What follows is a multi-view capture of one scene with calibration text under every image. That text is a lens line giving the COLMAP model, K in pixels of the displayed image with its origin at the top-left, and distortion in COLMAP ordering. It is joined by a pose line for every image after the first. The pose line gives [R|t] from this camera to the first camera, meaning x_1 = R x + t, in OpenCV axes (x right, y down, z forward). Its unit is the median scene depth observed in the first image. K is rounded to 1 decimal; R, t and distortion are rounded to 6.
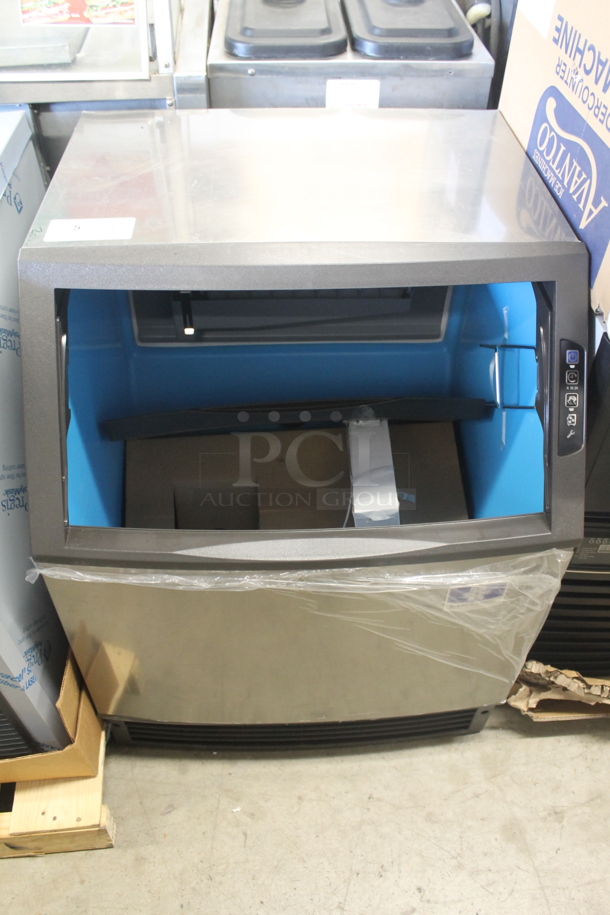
lens RADIAL K [[760.9, 0, 305.0], [0, 760.9, 457.5], [0, 0, 1]] dist [-0.079996, 0.000796]
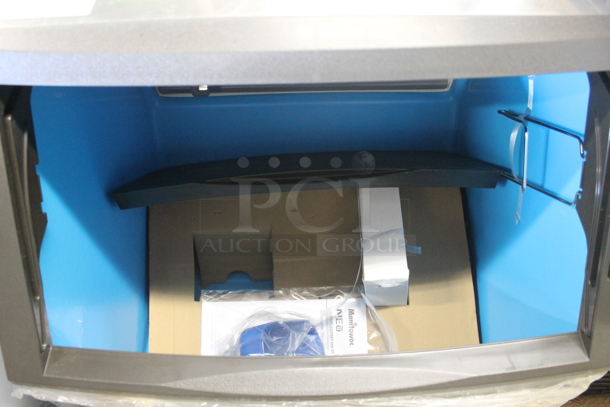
lens RADIAL K [[507.3, 0, 312.5], [0, 507.3, 203.5], [0, 0, 1]] dist [-0.079996, 0.000796]
pose [[0.999780, 0.003834, -0.020612, 0.009697], [-0.000528, 0.987426, 0.158084, -0.133244], [0.020959, -0.158038, 0.987211, 0.350526]]
